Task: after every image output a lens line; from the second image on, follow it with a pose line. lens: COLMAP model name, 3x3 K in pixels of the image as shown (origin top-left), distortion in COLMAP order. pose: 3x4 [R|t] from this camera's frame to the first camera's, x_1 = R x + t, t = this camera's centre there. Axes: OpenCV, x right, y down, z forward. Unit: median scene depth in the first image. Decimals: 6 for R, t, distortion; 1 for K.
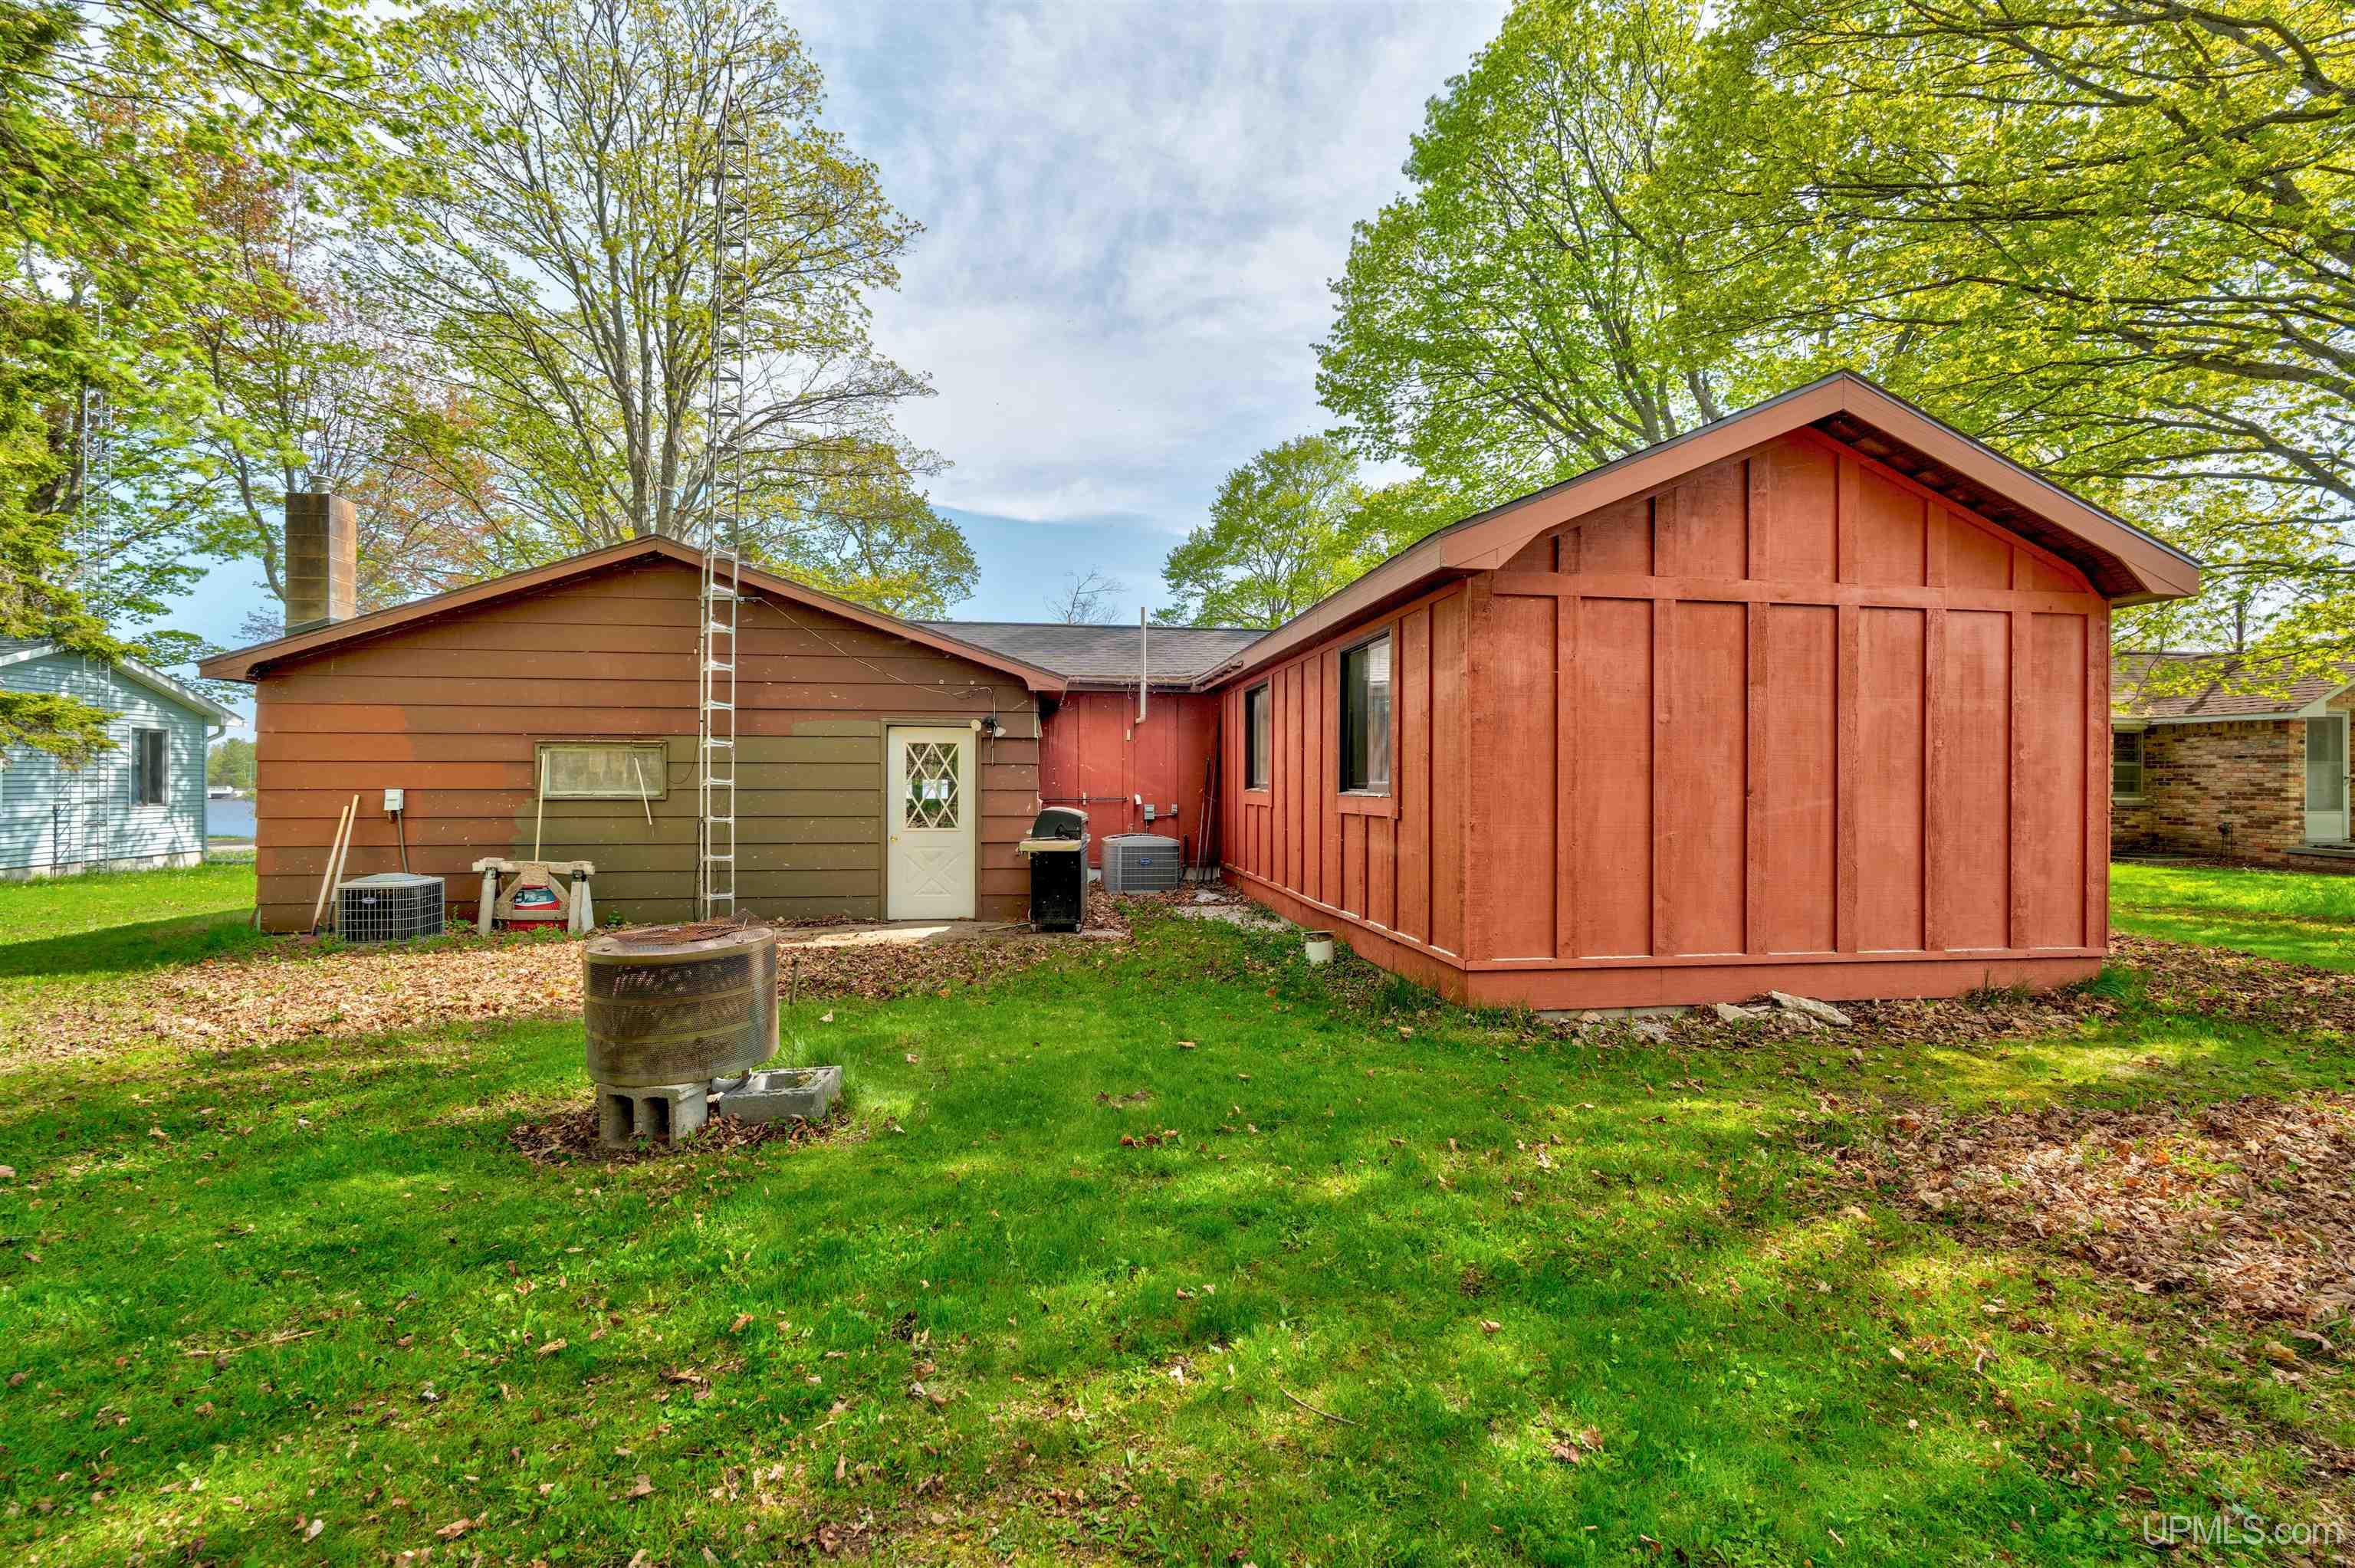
lens RADIAL K [[1050.4, 0, 1178.0], [0, 1050.4, 784.7], [0, 0, 1]] dist [-0.003522, -0.000195]
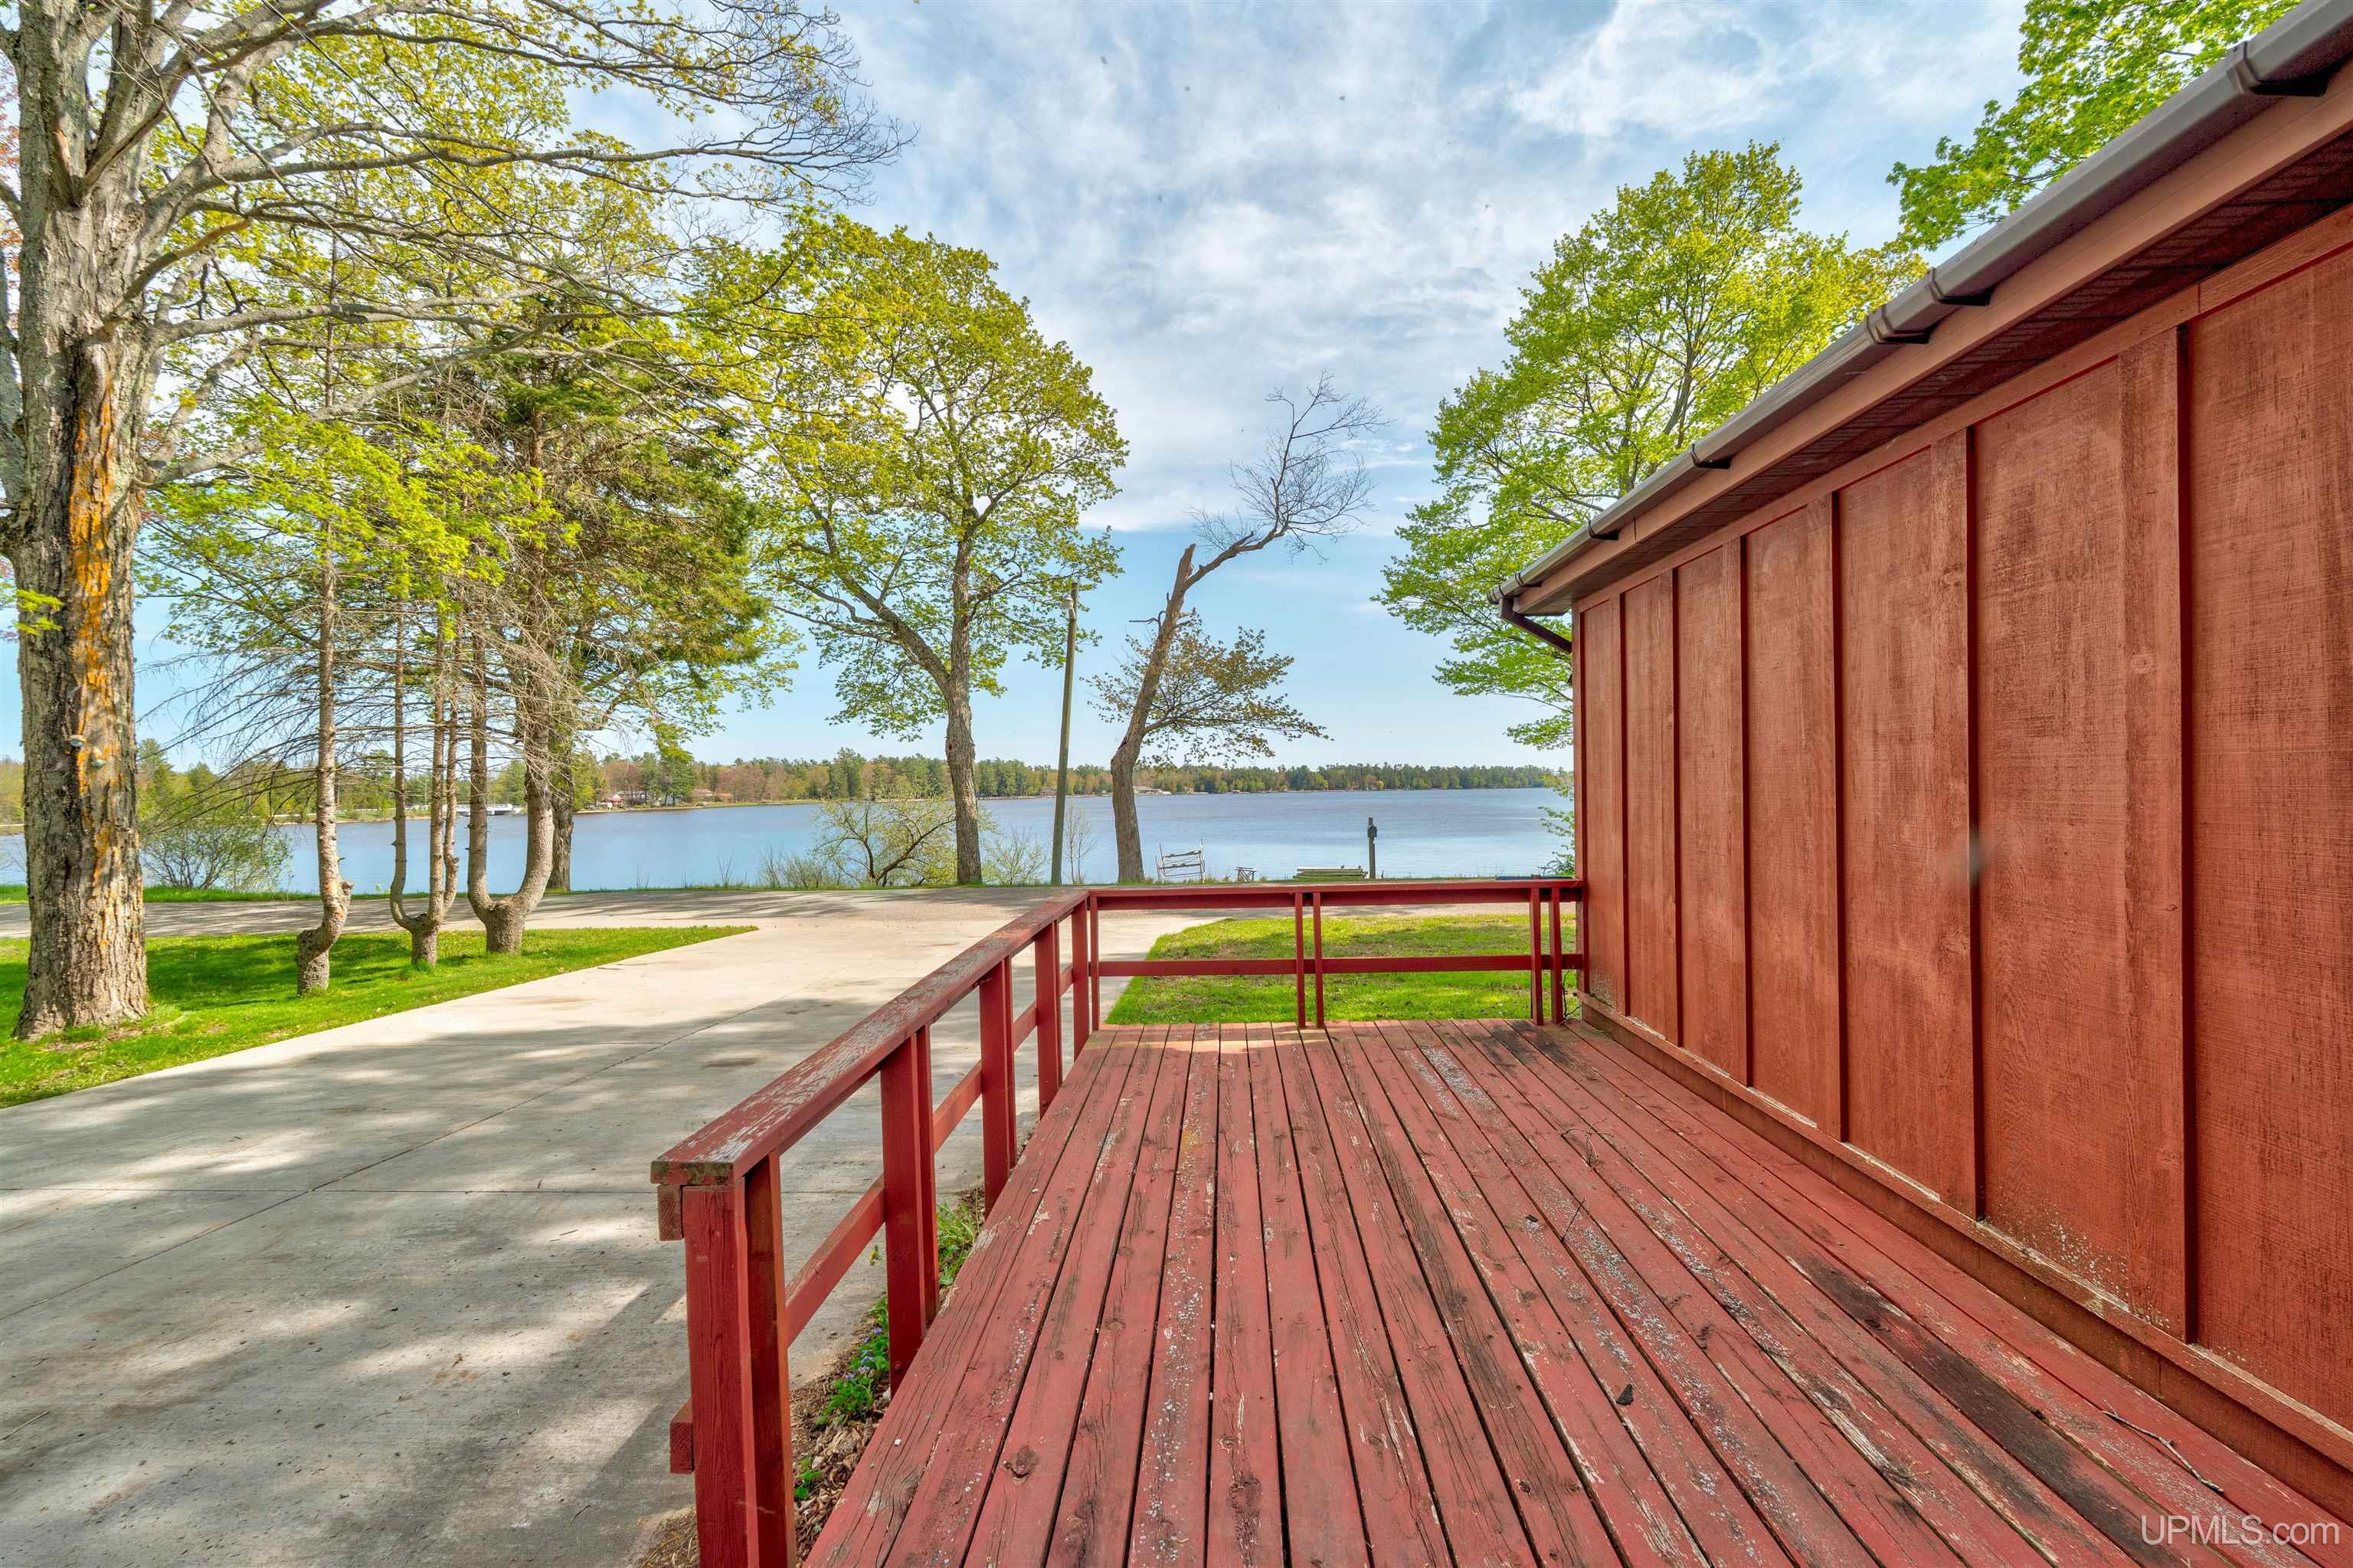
lens RADIAL K [[1049.7, 0, 1175.4], [0, 1049.7, 791.3], [0, 0, 1]] dist [-0.003522, -0.000195]
pose [[0.985825, -0.016153, -0.166996, -0.059592], [0.016345, 0.999866, -0.000225, -0.005257], [0.166977, -0.002508, 0.985958, 0.384961]]
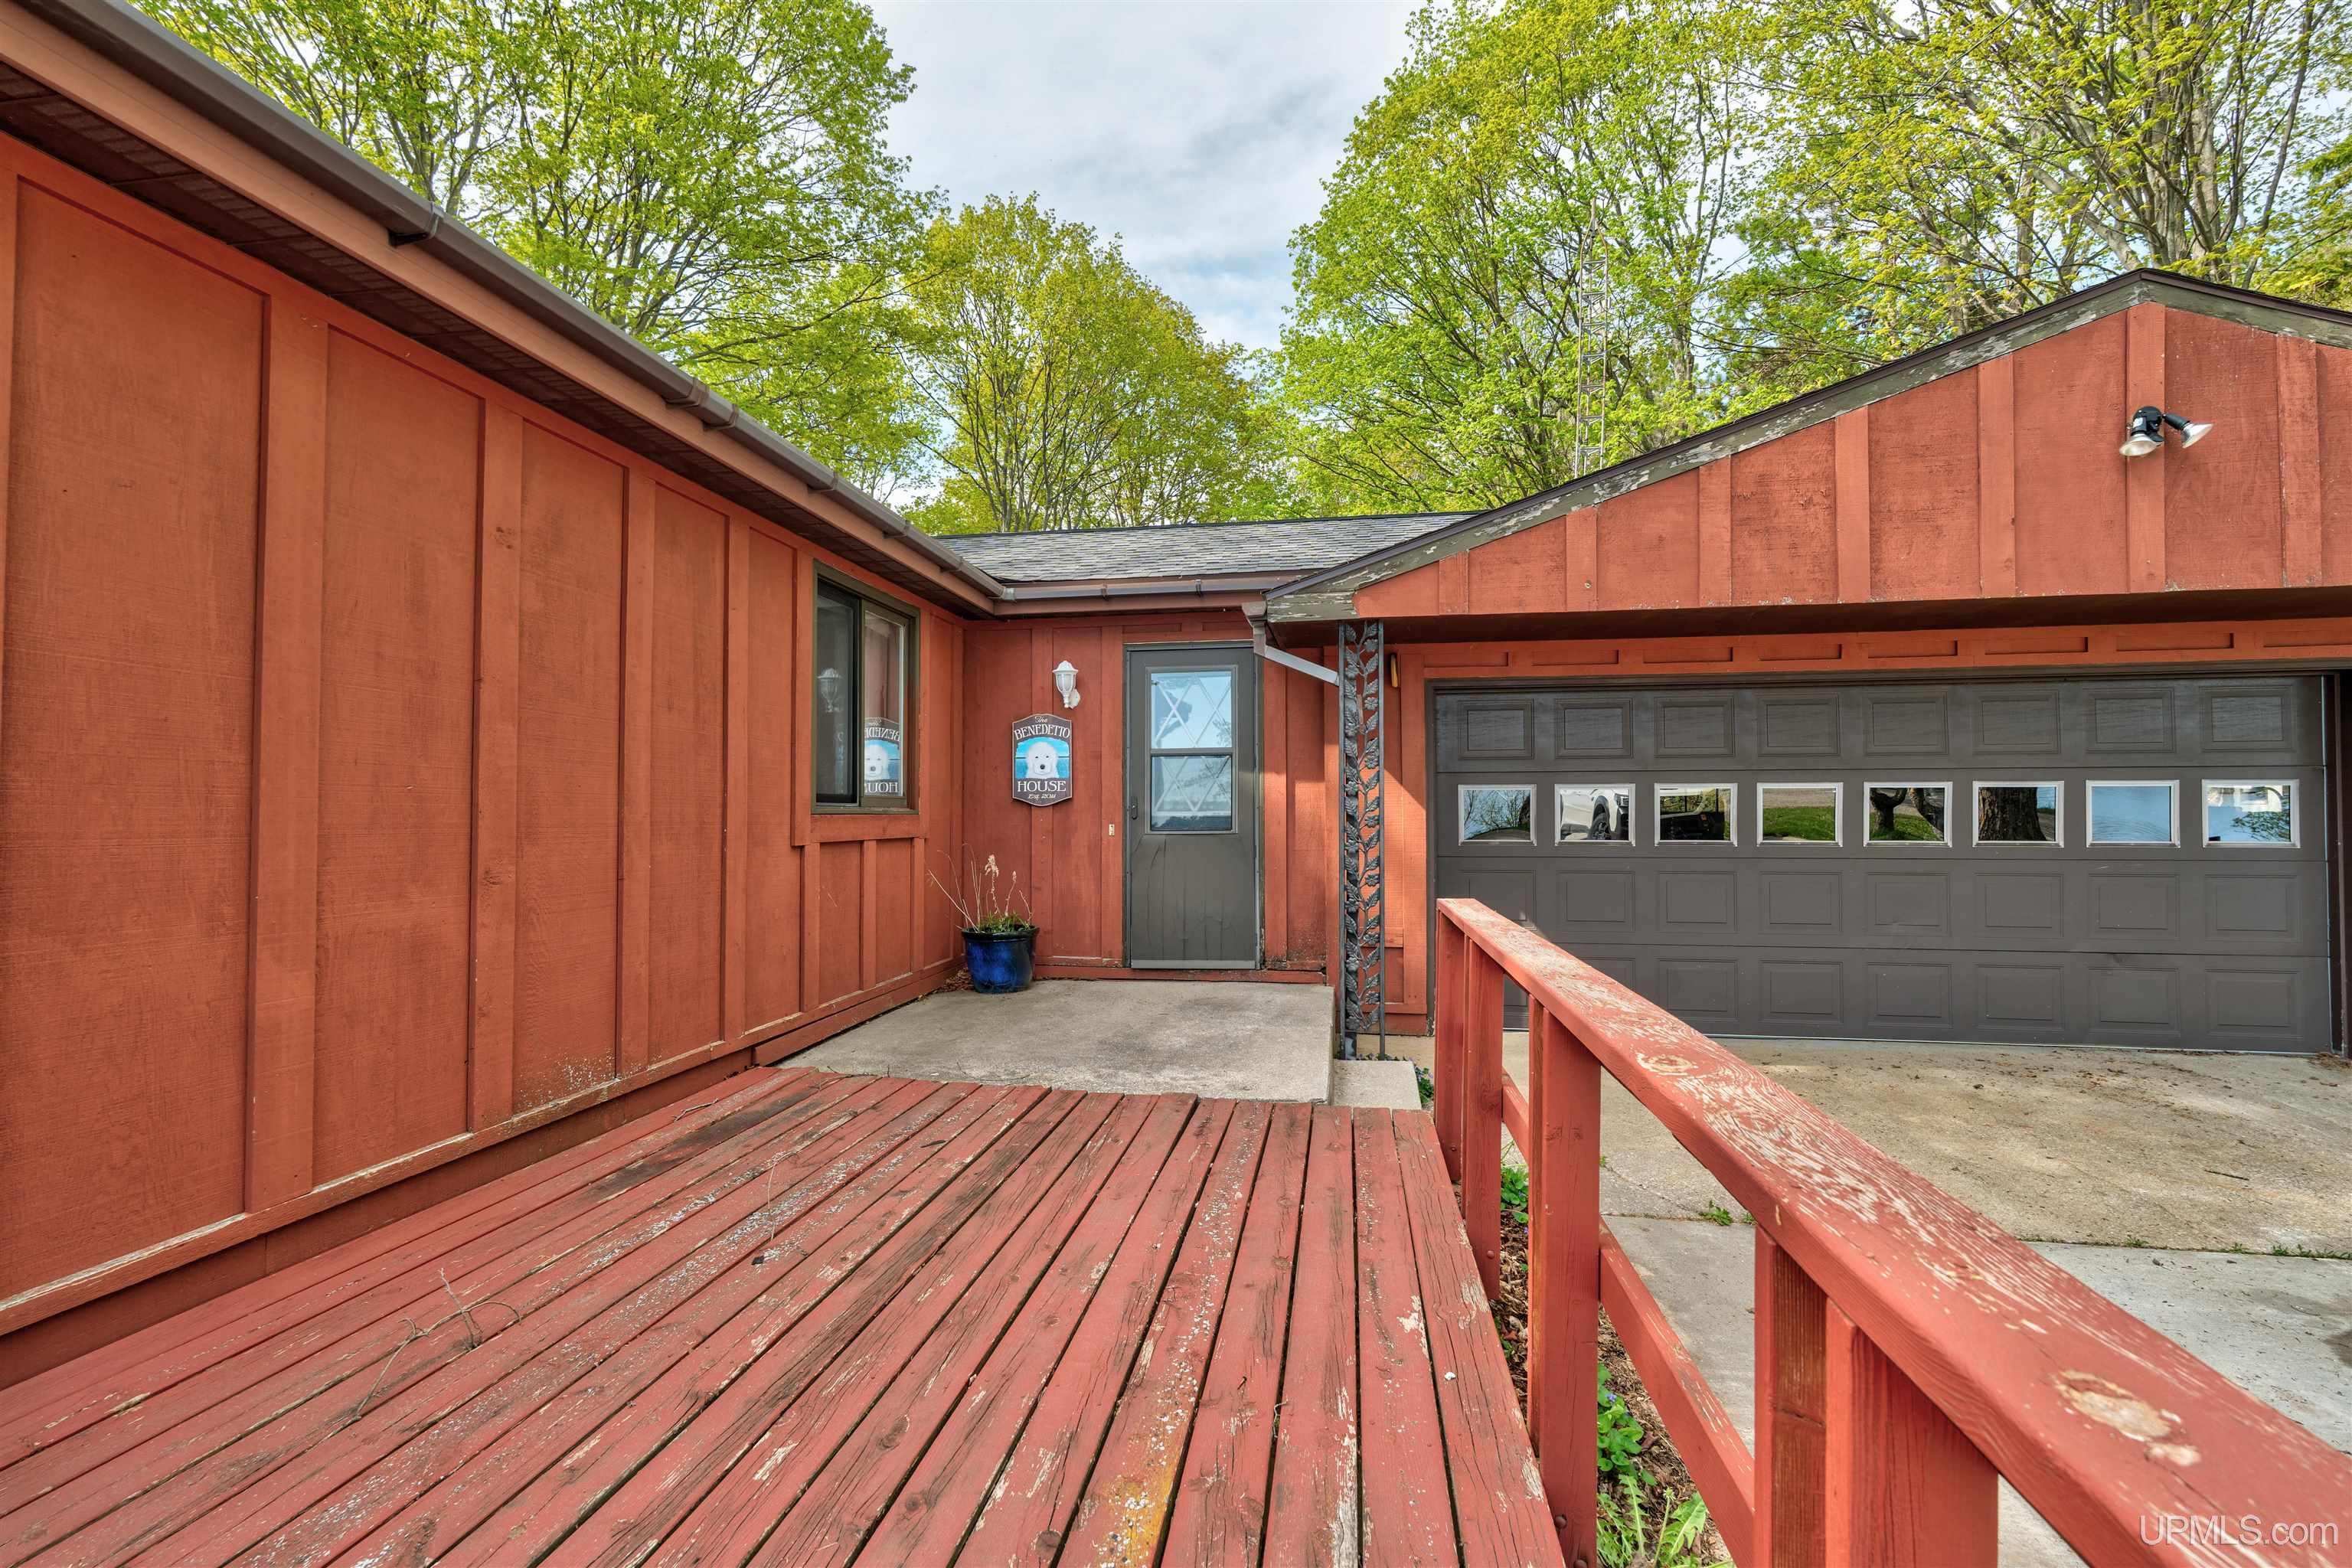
lens RADIAL K [[1049.2, 0, 1177.6], [0, 1049.2, 789.2], [0, 0, 1]] dist [-0.003522, -0.000195]
pose [[-0.961416, 0.005570, 0.275043, -0.257042], [0.000917, 0.999854, -0.017045, 0.038163], [-0.275098, -0.016135, -0.961281, 1.341936]]
